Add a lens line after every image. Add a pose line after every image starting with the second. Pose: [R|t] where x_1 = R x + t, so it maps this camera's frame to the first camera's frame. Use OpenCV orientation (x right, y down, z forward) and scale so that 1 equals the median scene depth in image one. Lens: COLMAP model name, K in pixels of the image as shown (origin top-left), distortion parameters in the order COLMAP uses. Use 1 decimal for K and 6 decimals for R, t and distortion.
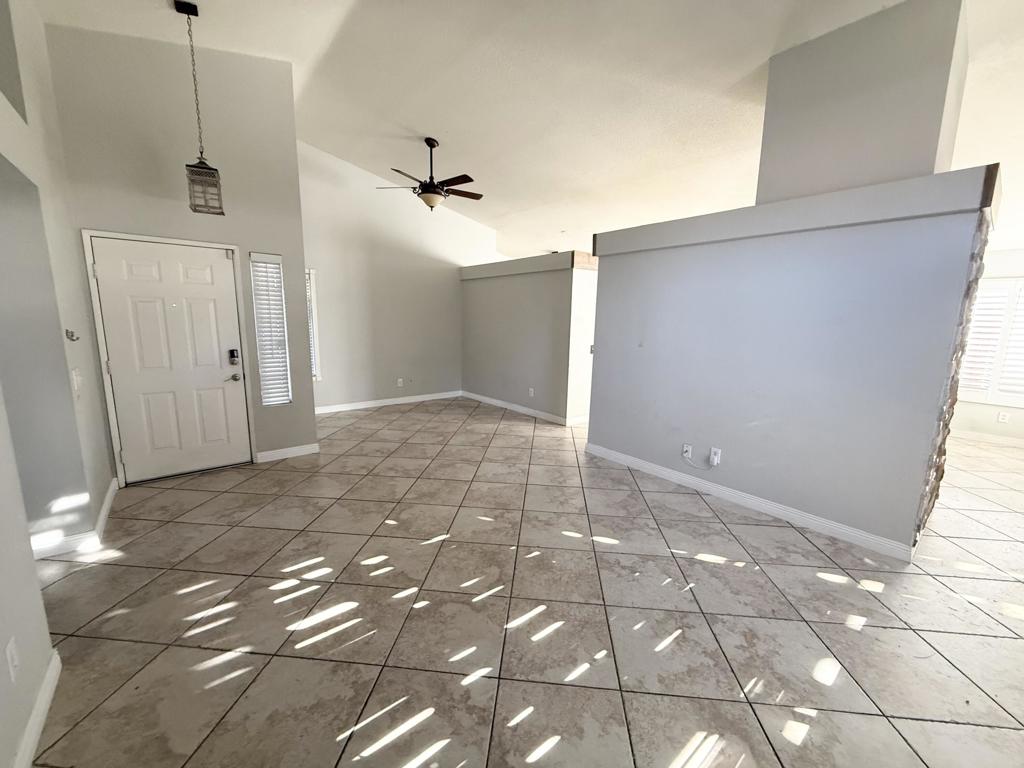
lens RADIAL K [[405.6, 0, 513.6], [0, 405.6, 381.7], [0, 0, 1]] dist [-0.001764, 0.000015]
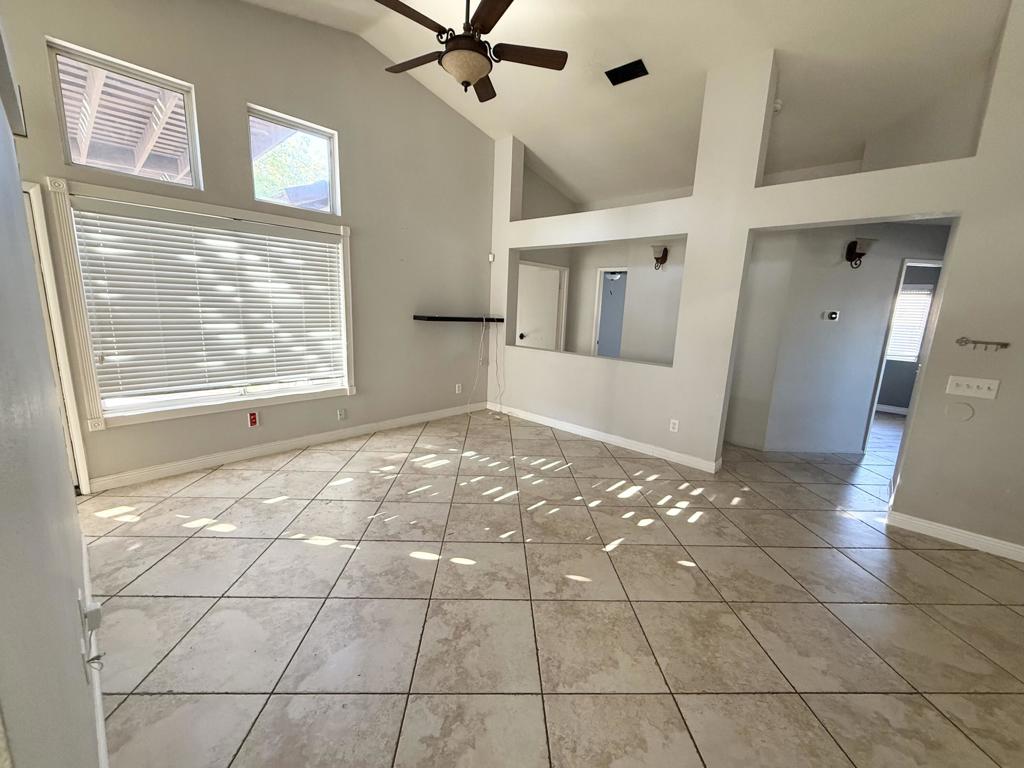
lens RADIAL K [[405.6, 0, 511.5], [0, 405.6, 382.5], [0, 0, 1]] dist [-0.001764, 0.000015]
pose [[-0.989925, -0.036257, -0.136874, 0.193491], [-0.080960, 0.937994, 0.337065, -0.274422], [0.116166, 0.344750, -0.931479, 1.855995]]
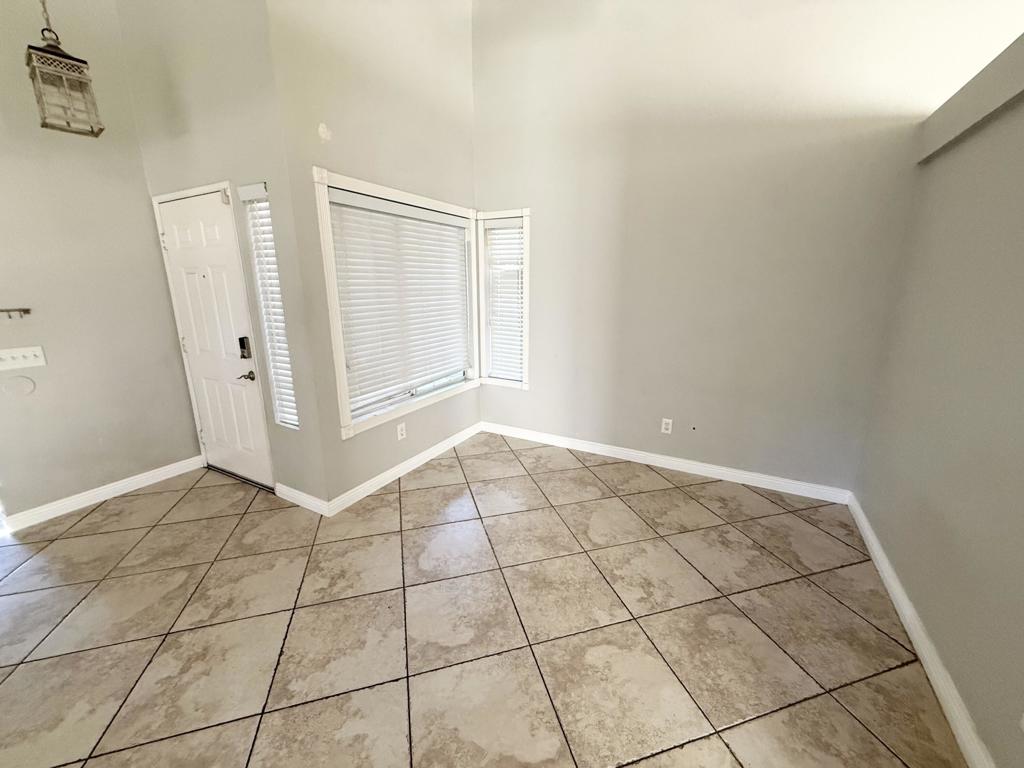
lens RADIAL K [[405.6, 0, 512.6], [0, 405.6, 382.4], [0, 0, 1]] dist [-0.001764, 0.000015]
pose [[0.364821, 0.200825, -0.909162, 0.221696], [-0.138717, 0.977287, 0.160210, -0.275014], [0.920686, 0.067668, 0.384392, 1.757846]]
